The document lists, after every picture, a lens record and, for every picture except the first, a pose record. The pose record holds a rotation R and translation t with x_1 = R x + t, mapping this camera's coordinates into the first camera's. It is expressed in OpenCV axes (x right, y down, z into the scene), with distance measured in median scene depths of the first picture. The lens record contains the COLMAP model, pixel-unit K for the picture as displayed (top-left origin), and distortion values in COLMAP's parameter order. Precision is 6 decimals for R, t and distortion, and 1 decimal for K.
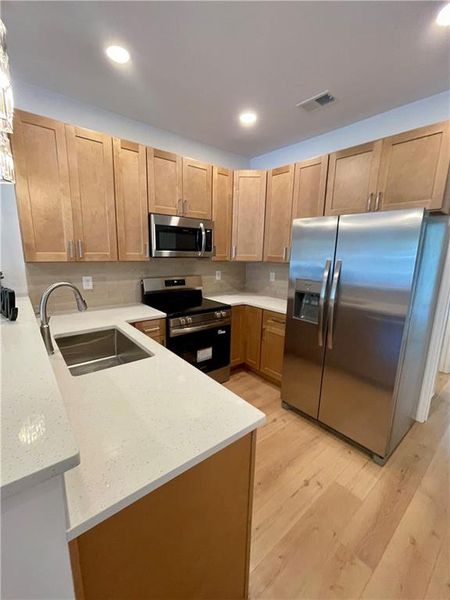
lens RADIAL K [[257.4, 0, 222.8], [0, 257.4, 296.6], [0, 0, 1]] dist [-0.000421, 0.000091]
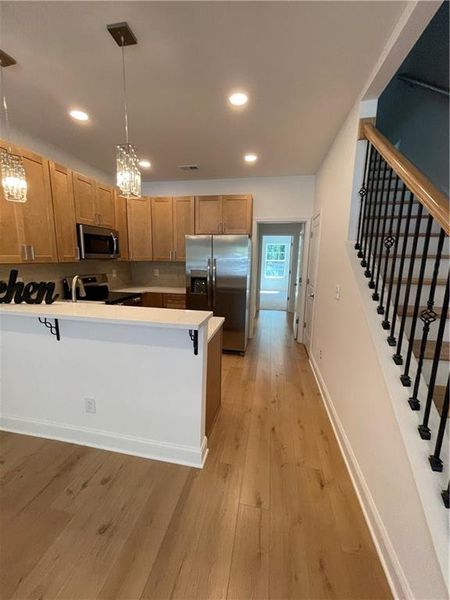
lens RADIAL K [[257.4, 0, 222.8], [0, 257.4, 296.6], [0, 0, 1]] dist [-0.000421, 0.000091]
pose [[0.764156, -0.108025, 0.635922, -0.514733], [0.113794, 0.992991, 0.031939, 0.058682], [-0.634915, 0.047958, 0.771092, -0.341954]]
